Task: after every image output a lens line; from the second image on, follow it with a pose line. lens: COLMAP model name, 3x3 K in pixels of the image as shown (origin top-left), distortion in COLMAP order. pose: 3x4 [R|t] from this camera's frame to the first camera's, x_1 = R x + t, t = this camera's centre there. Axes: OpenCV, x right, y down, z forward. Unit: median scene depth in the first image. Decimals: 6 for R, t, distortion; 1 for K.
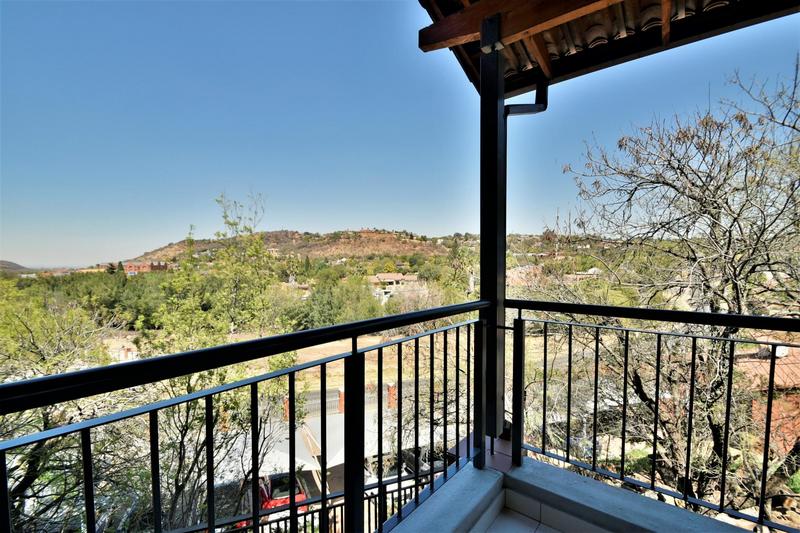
lens RADIAL K [[349.1, 0, 395.0], [0, 349.1, 277.4], [0, 0, 1]] dist [0.003692, -0.011414]
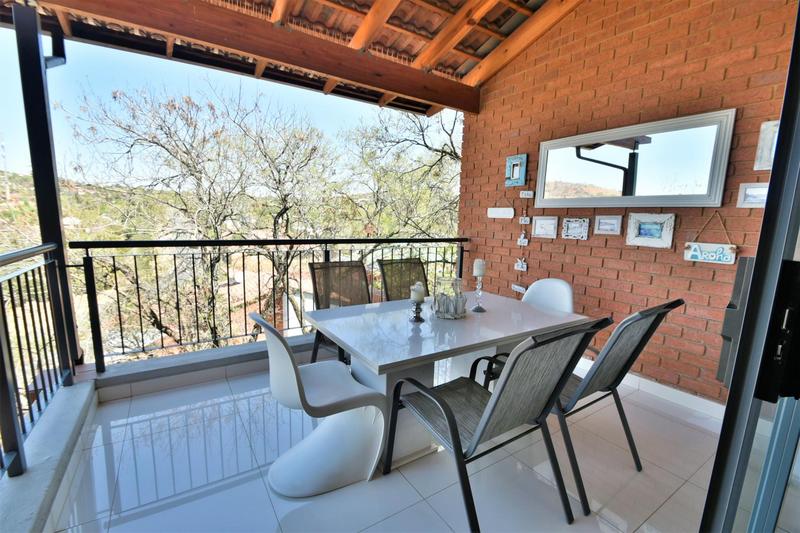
lens RADIAL K [[349.1, 0, 395.0], [0, 349.1, 277.4], [0, 0, 1]] dist [0.003692, -0.011414]
pose [[0.303191, -0.150796, 0.940923, -0.189689], [0.014714, 0.988023, 0.153603, 0.008010], [-0.952816, -0.032726, 0.301778, -0.156784]]
